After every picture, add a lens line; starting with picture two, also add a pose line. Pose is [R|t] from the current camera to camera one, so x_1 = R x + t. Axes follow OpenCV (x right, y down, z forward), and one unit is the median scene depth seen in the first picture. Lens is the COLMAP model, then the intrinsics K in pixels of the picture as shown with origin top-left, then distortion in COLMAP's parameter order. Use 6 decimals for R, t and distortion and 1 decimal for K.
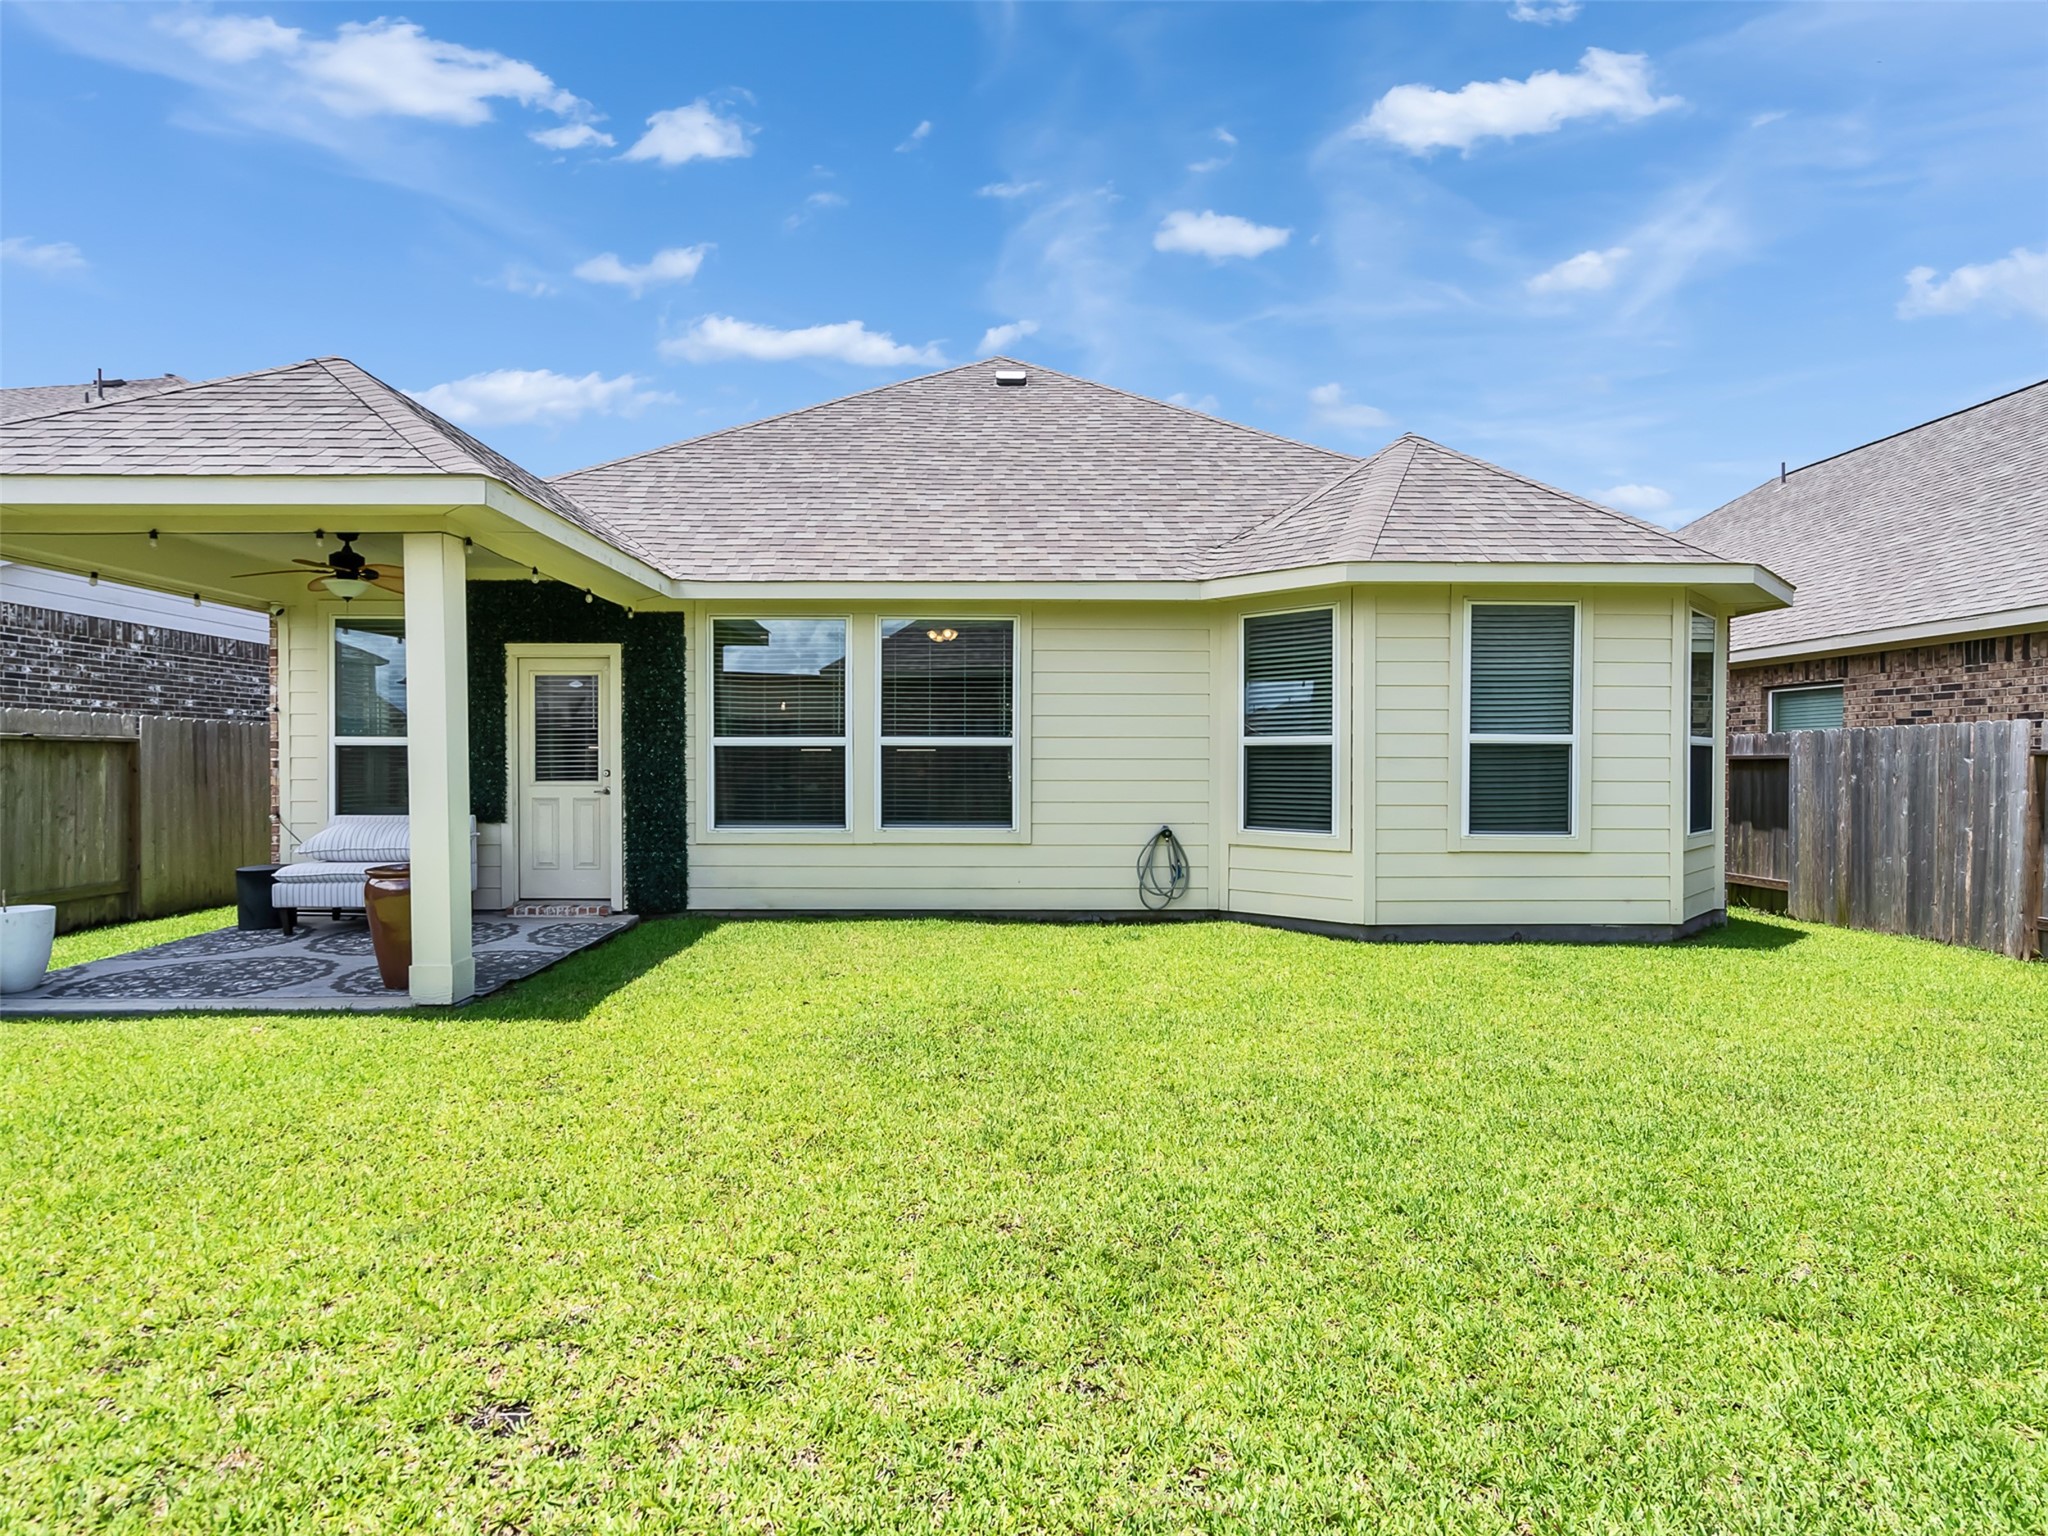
lens RADIAL K [[1040.7, 0, 1021.2], [0, 1040.7, 768.8], [0, 0, 1]] dist [0.001057, 0.000373]
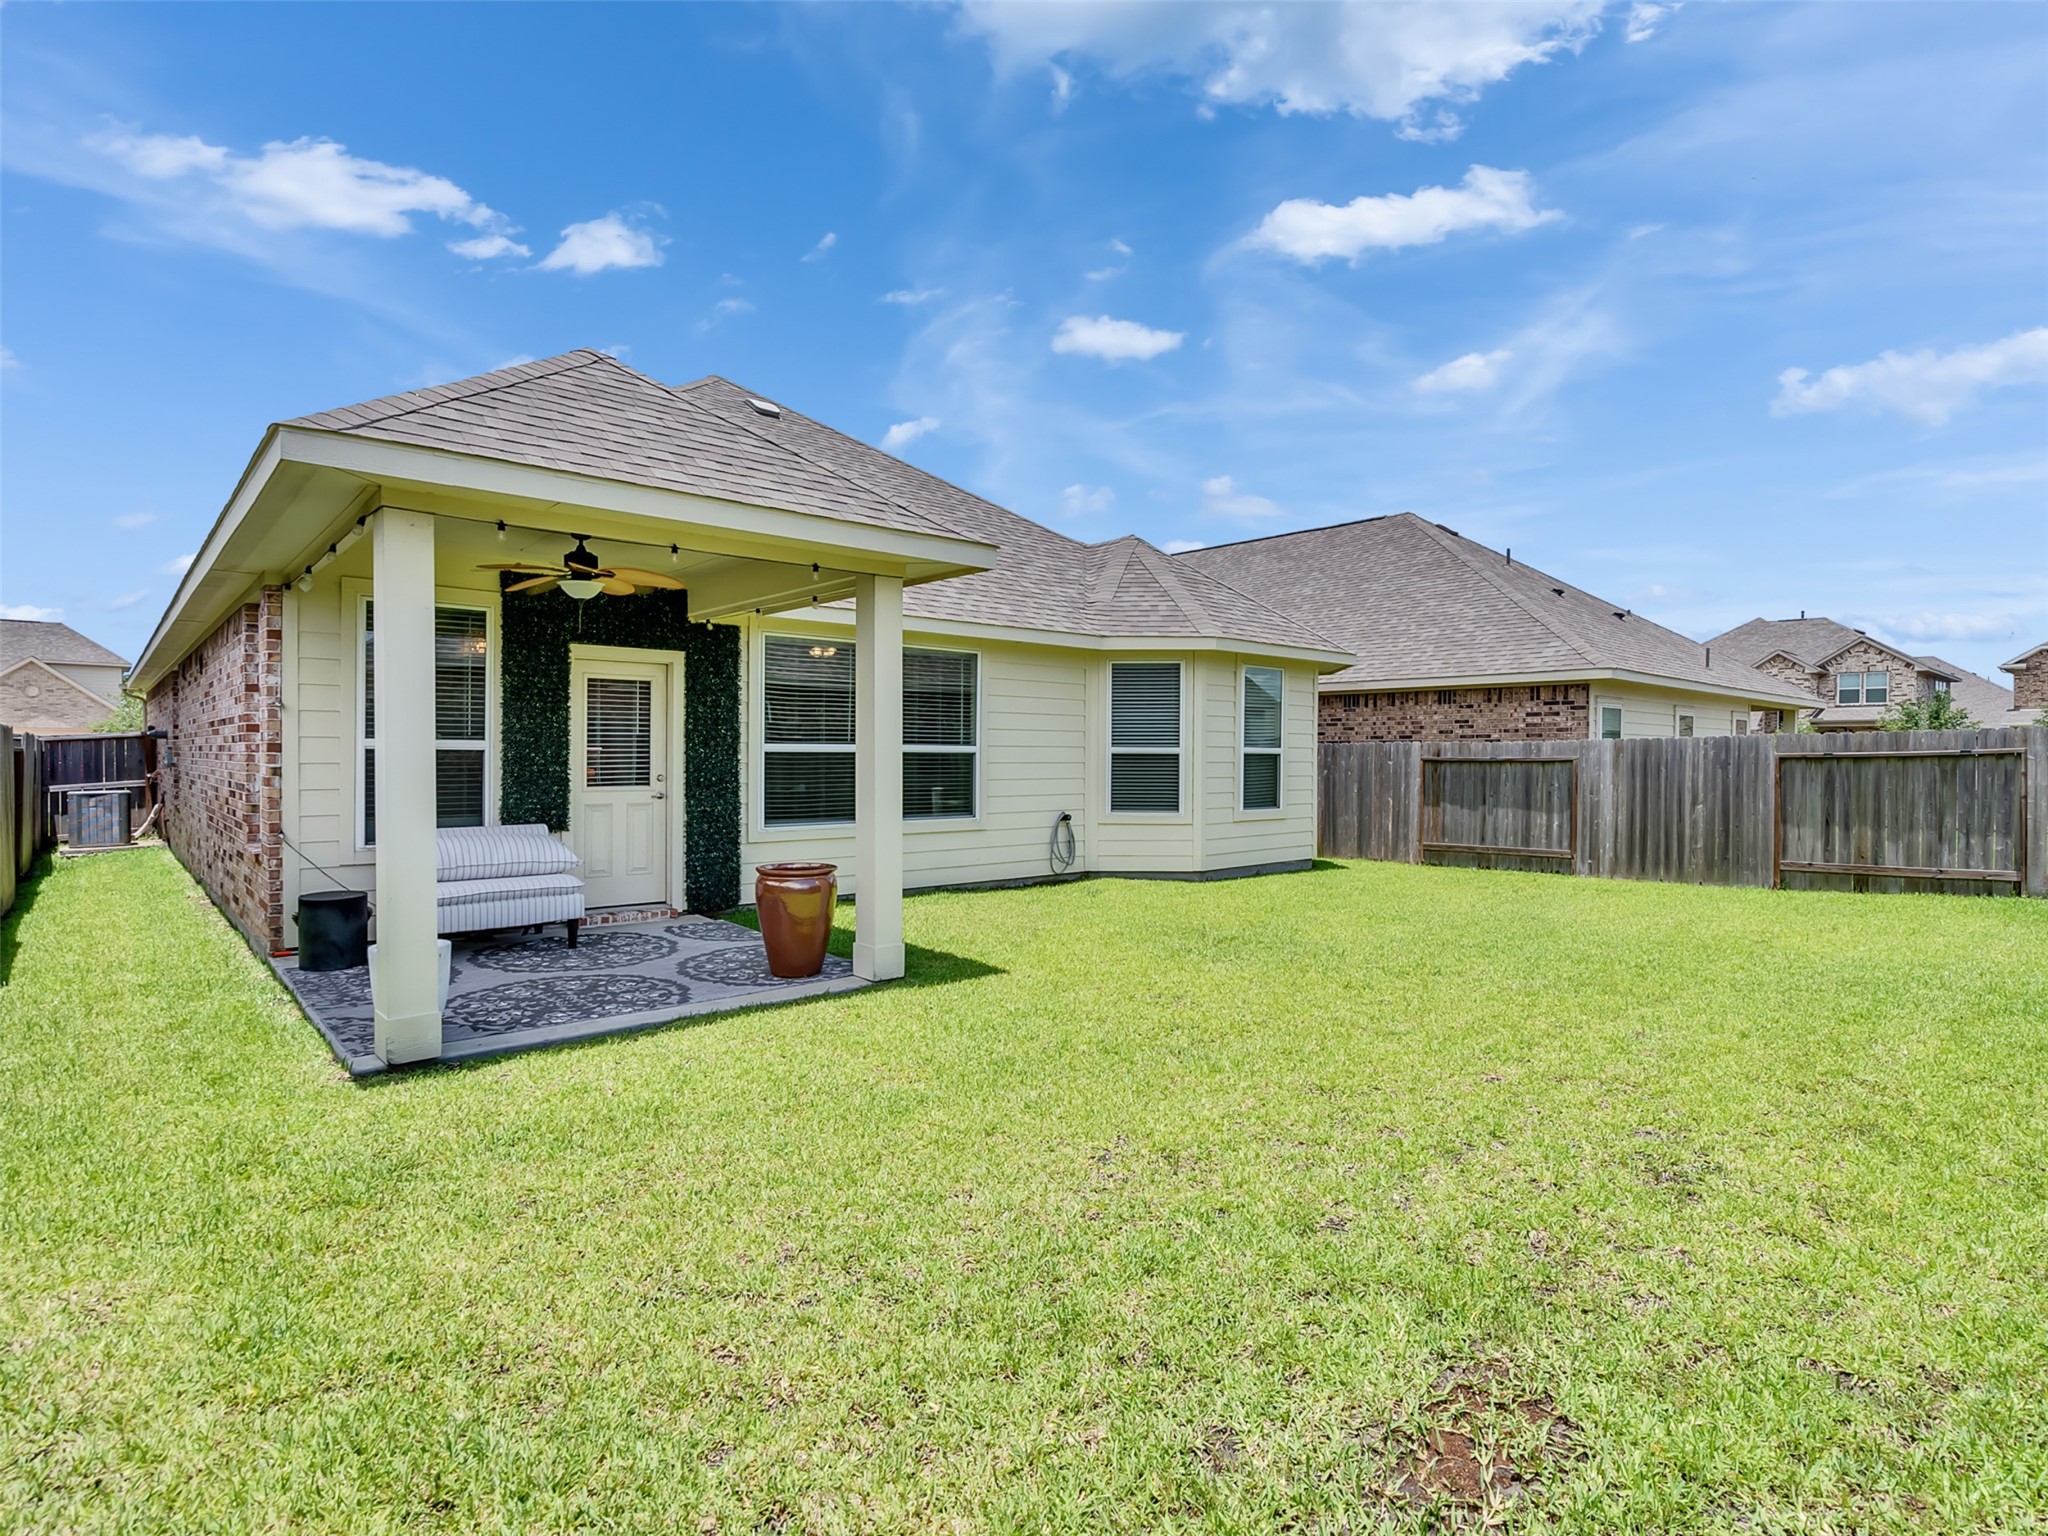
lens RADIAL K [[1040.7, 0, 1026.0], [0, 1040.7, 764.7], [0, 0, 1]] dist [0.001057, 0.000373]
pose [[0.760180, -0.003667, 0.649703, -0.792324], [0.002758, 0.999993, 0.002418, -0.010150], [-0.649707, -0.000046, 0.760185, -0.001842]]
